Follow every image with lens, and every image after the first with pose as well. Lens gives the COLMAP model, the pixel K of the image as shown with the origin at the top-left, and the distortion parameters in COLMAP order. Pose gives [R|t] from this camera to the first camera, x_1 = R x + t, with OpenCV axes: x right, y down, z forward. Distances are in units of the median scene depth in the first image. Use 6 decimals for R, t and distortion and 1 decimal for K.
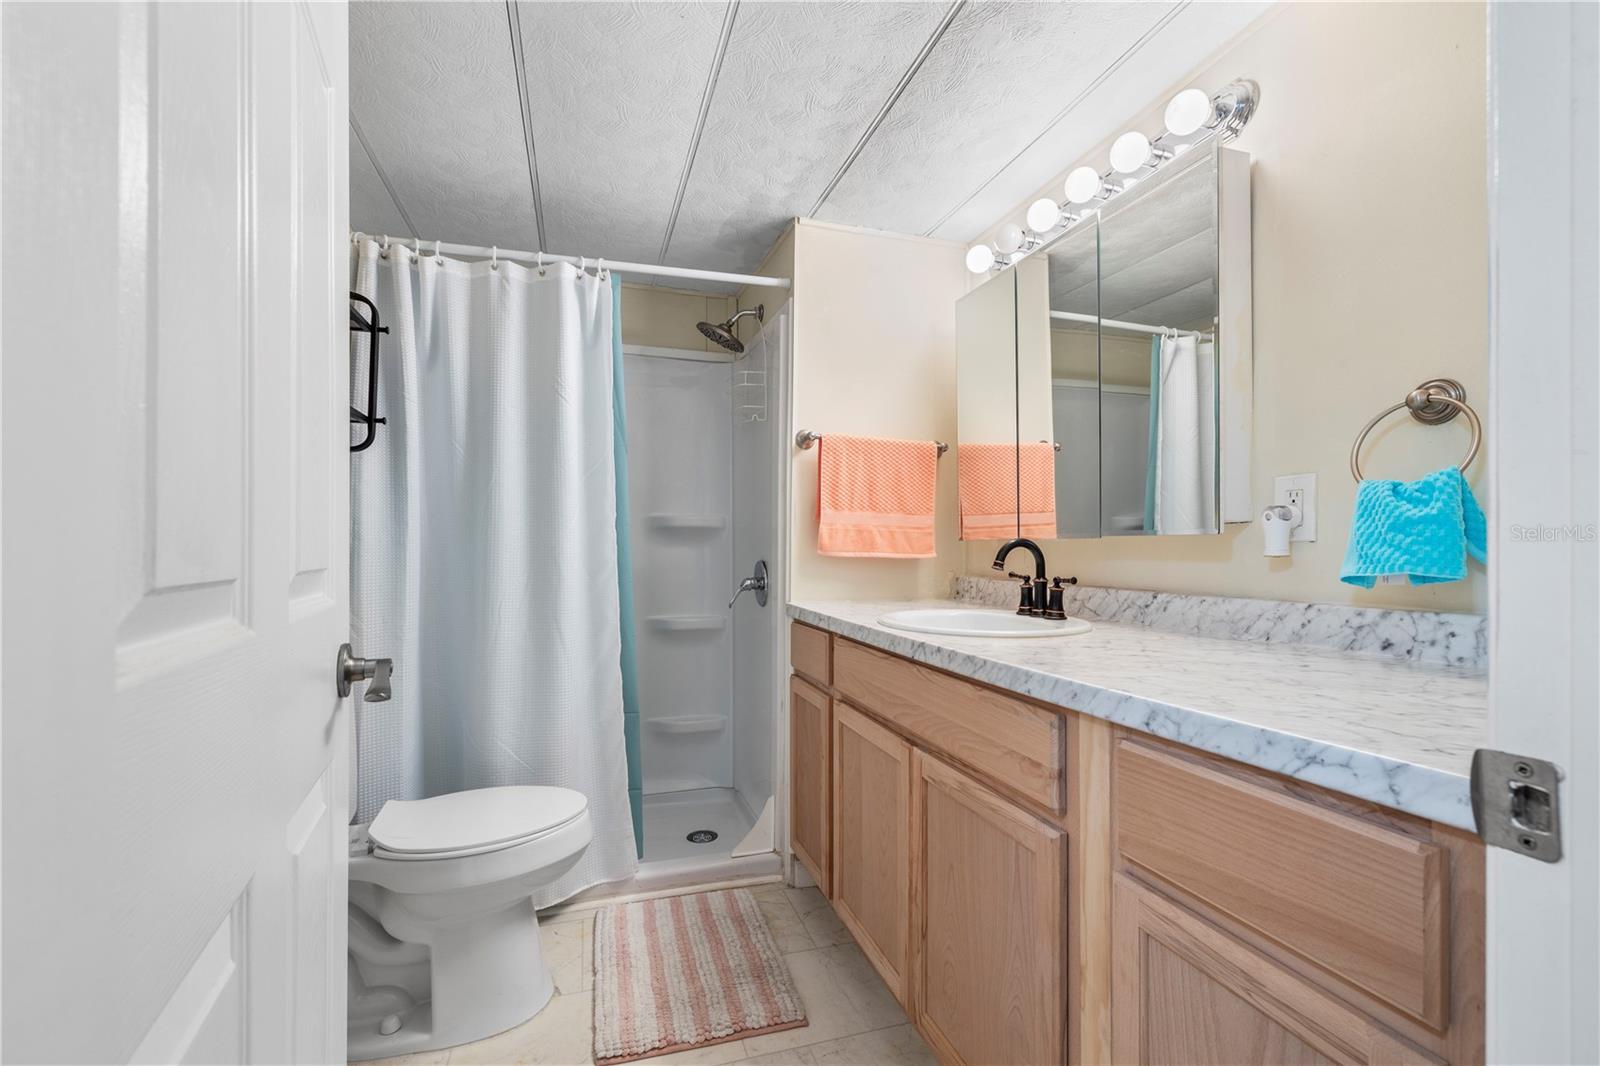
lens RADIAL K [[680.3, 0, 792.0], [0, 680.3, 555.6], [0, 0, 1]] dist [0.002951, -0.000833]
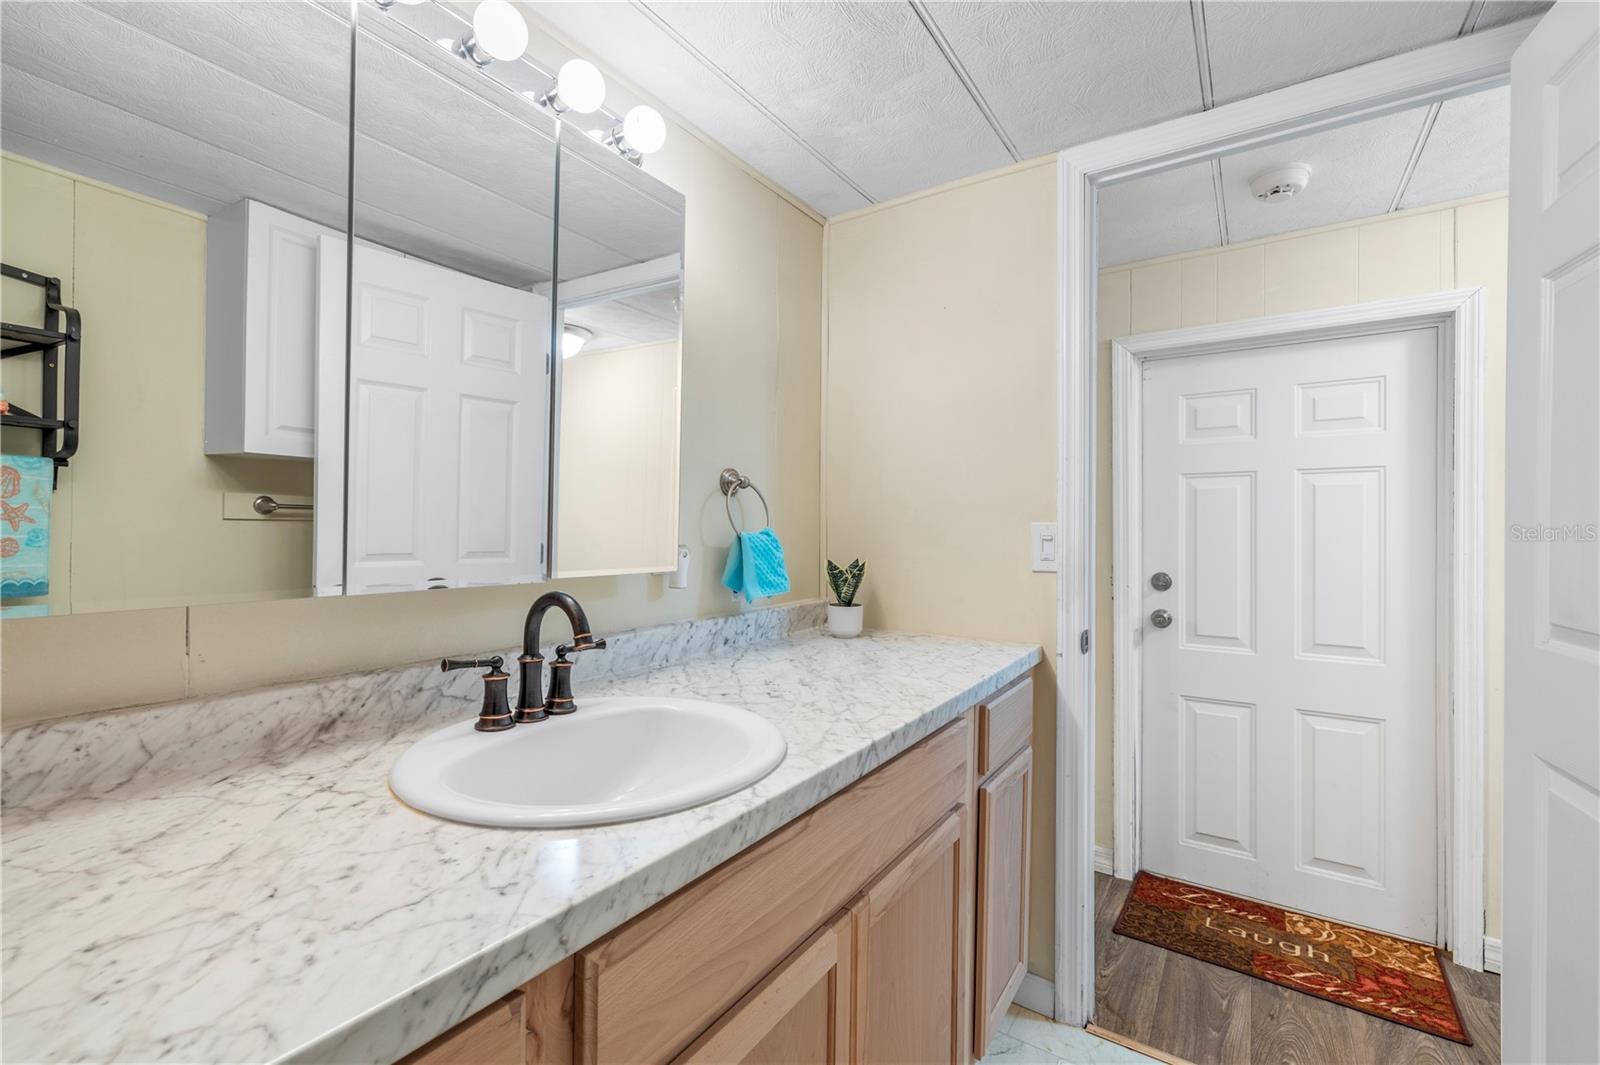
lens RADIAL K [[680.3, 0, 812.4], [0, 680.3, 517.3], [0, 0, 1]] dist [0.002951, -0.000833]
pose [[-0.637743, 0.000049, 0.770249, -0.241096], [-0.007517, 0.999952, -0.006287, -0.080523], [-0.770212, -0.009799, -0.637712, 1.105482]]
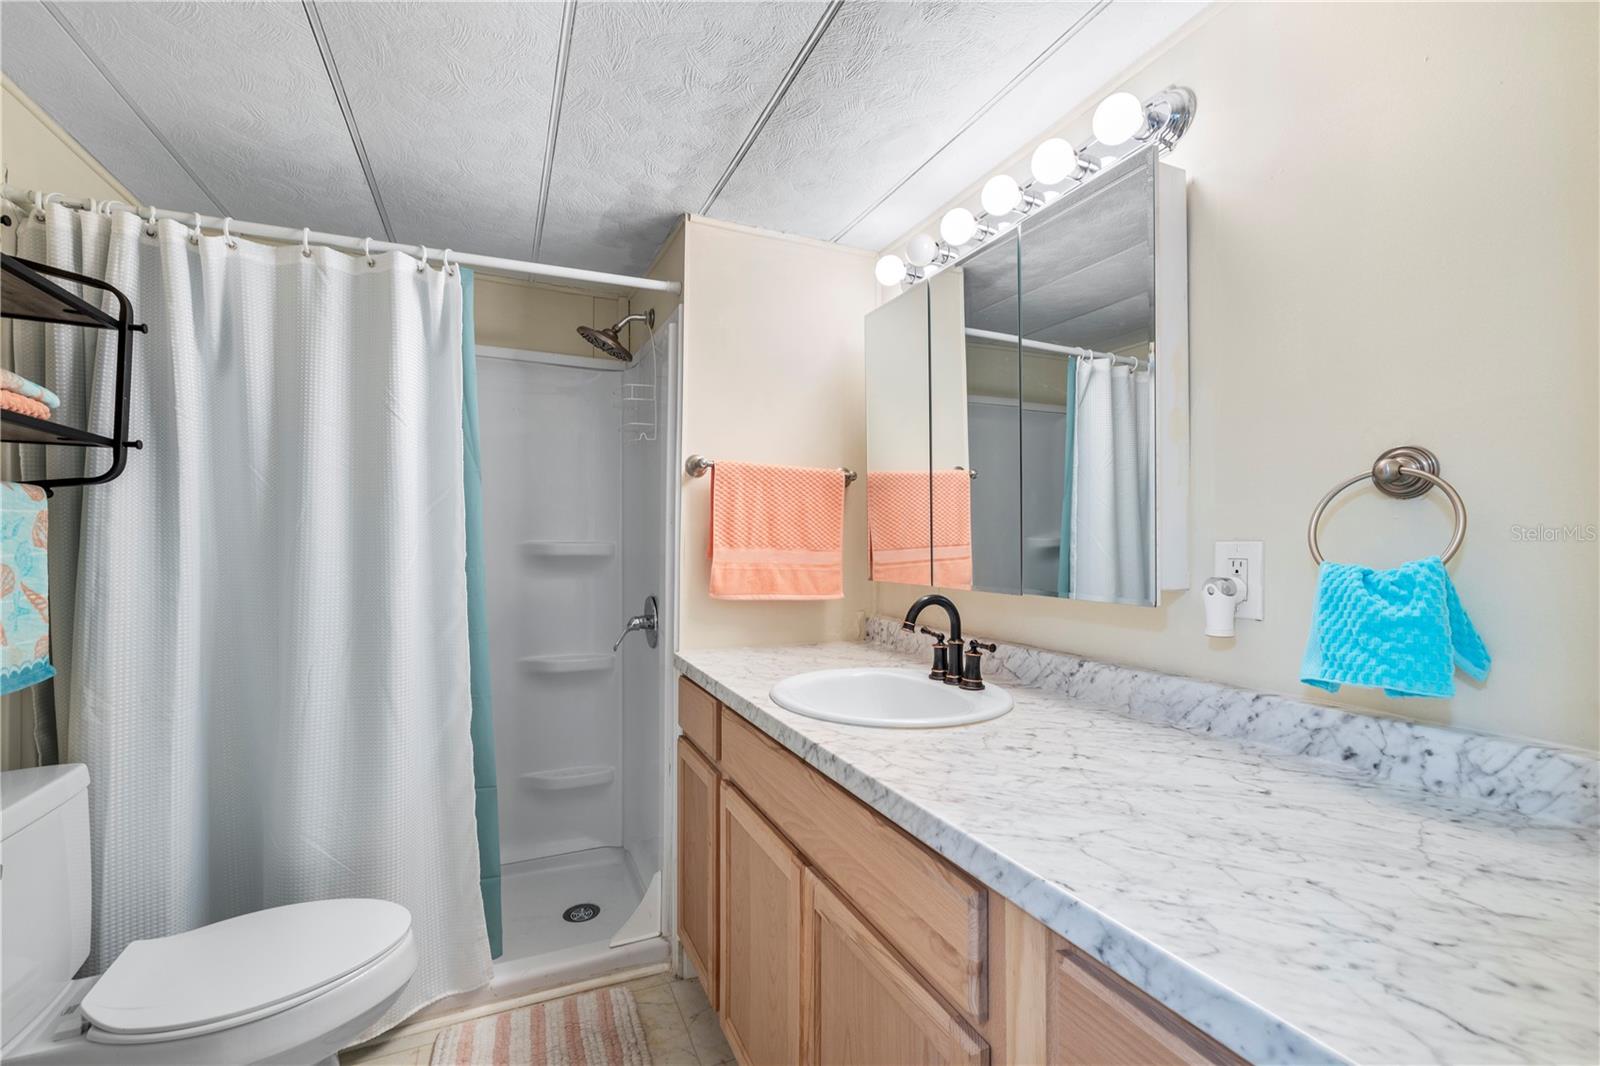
lens RADIAL K [[680.3, 0, 788.7], [0, 680.3, 547.0], [0, 0, 1]] dist [0.002951, -0.000833]
pose [[0.993994, 0.002544, 0.109406, 0.051372], [-0.001791, 0.999974, -0.006982, -0.073664], [-0.109421, 0.006744, 0.993973, 0.140469]]
